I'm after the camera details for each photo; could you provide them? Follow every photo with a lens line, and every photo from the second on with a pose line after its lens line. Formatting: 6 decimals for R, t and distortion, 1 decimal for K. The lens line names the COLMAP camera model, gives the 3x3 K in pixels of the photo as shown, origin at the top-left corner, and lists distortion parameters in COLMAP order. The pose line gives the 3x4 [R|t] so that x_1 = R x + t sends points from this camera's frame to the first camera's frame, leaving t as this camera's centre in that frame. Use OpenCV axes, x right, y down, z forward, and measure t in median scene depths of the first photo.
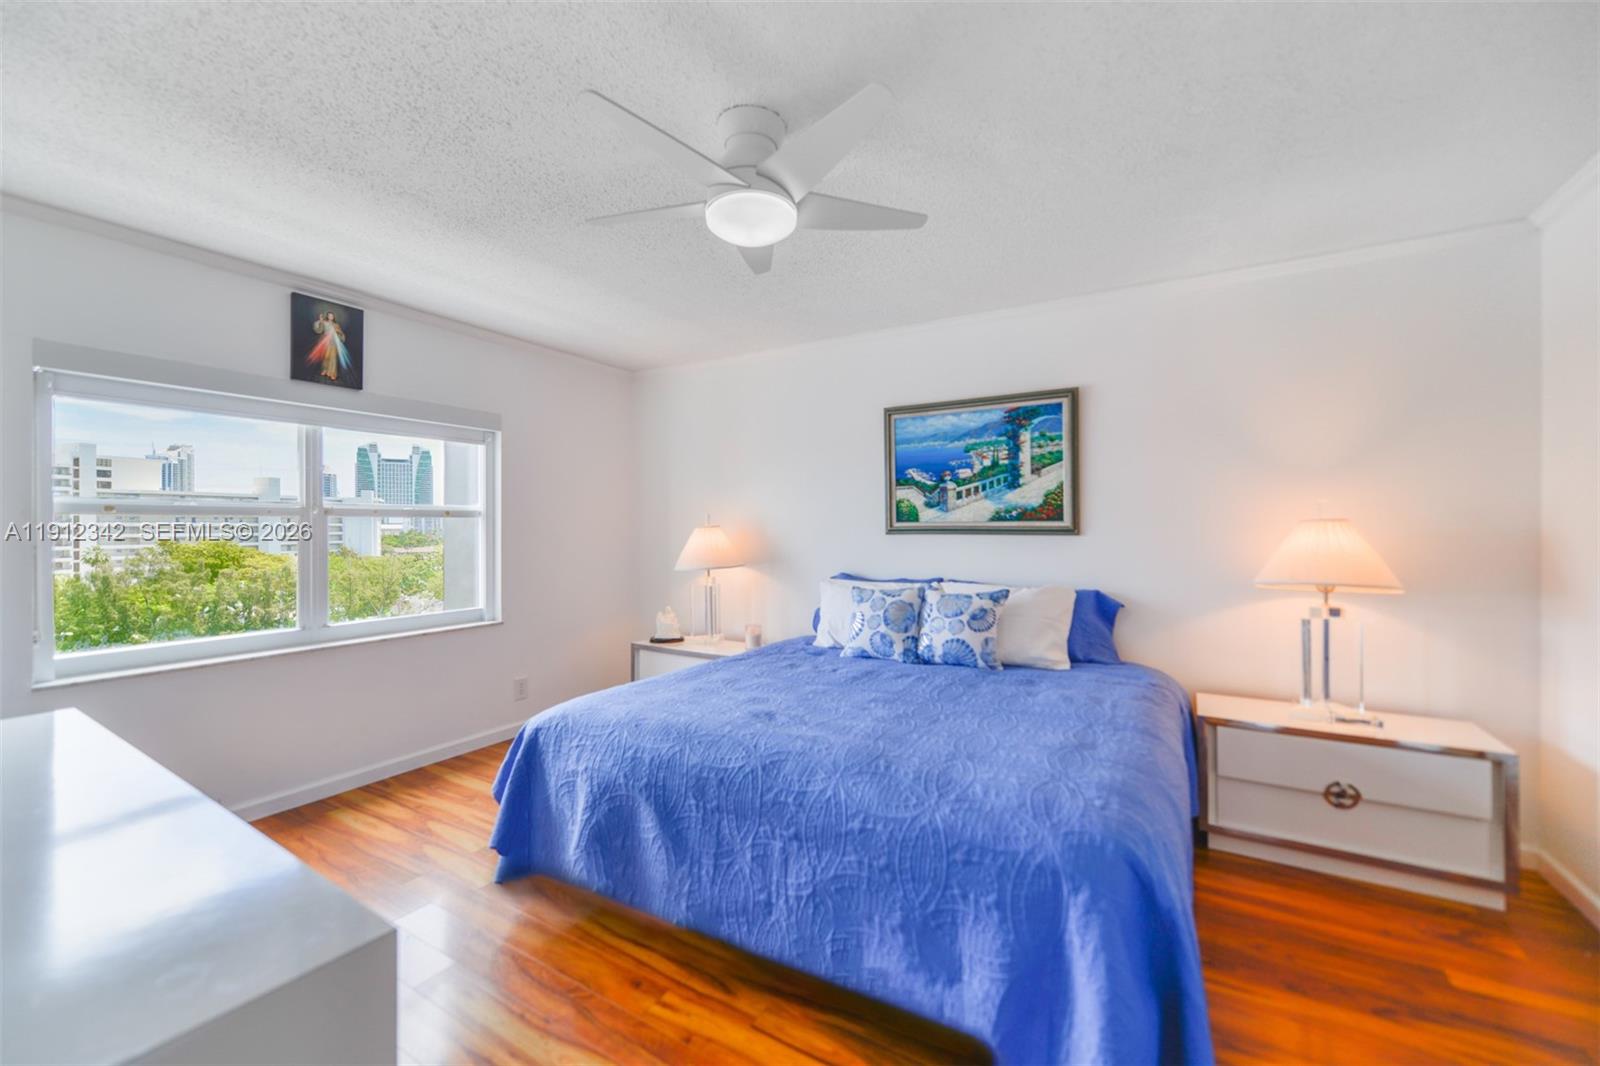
lens RADIAL K [[638.2, 0, 805.1], [0, 638.2, 528.0], [0, 0, 1]] dist [0.000736, -0.003366]
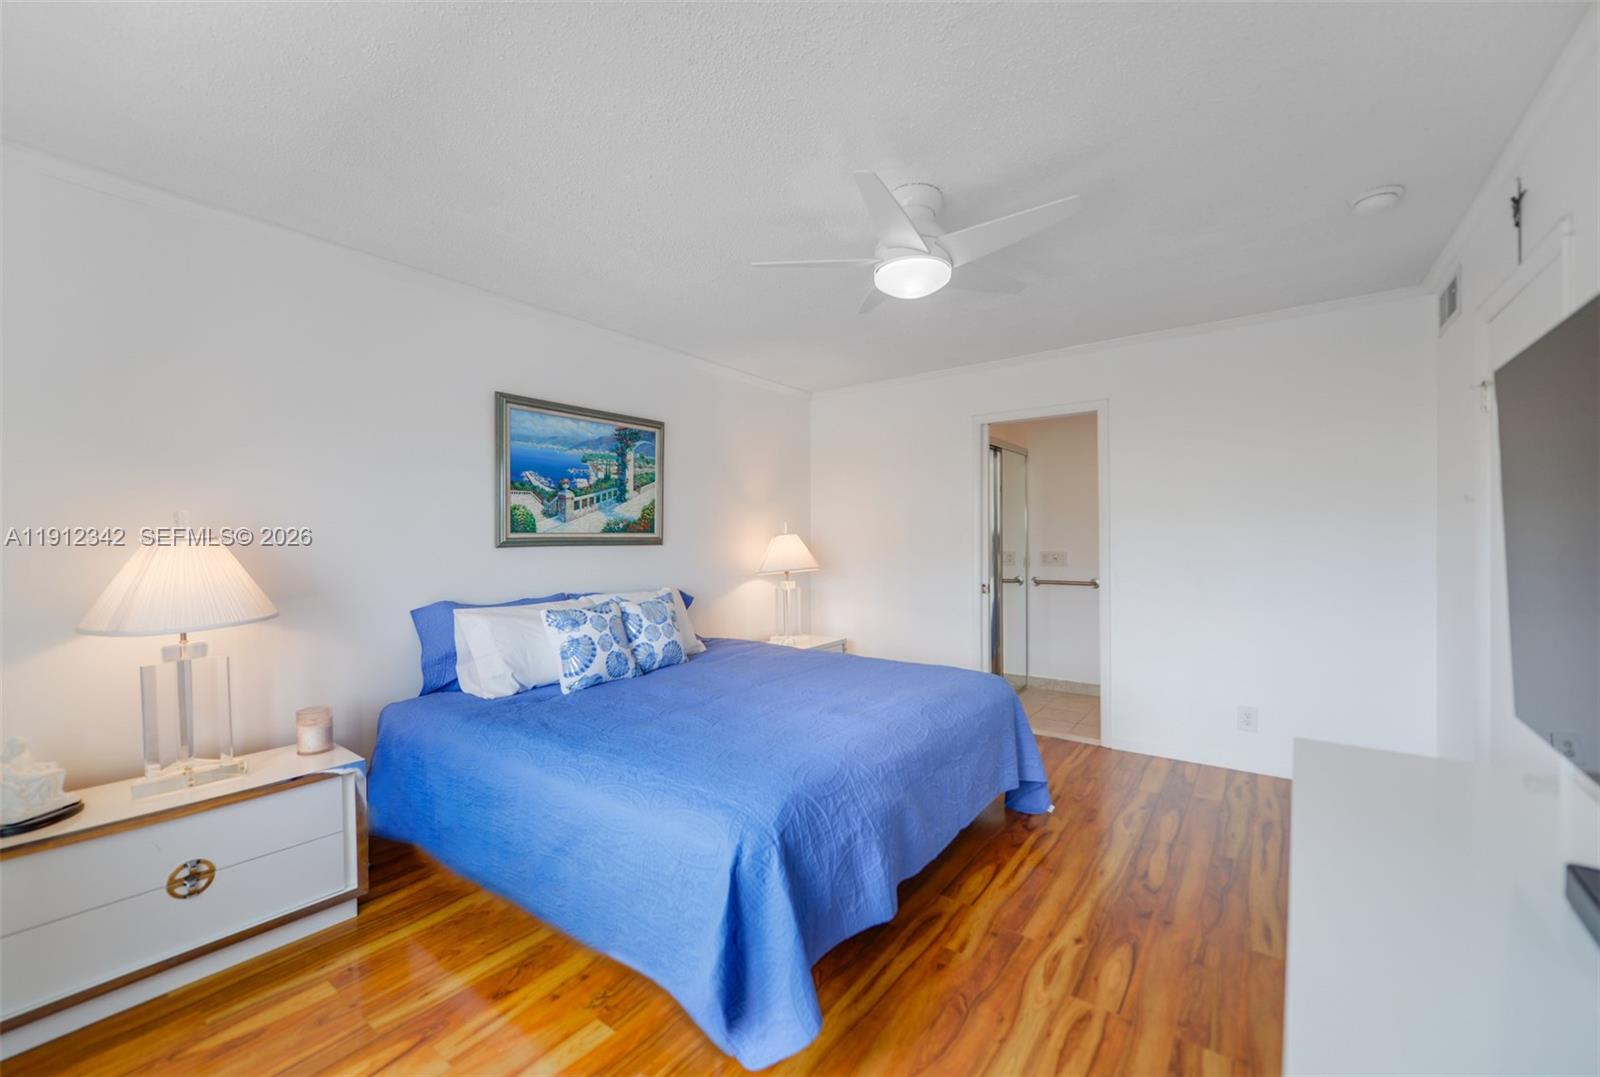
lens RADIAL K [[638.2, 0, 795.8], [0, 638.2, 540.5], [0, 0, 1]] dist [0.000736, -0.003366]
pose [[0.094379, -0.002615, 0.995533, -0.707938], [0.009238, 0.999956, 0.001750, 0.003091], [-0.995493, 0.009032, 0.094399, 0.599951]]
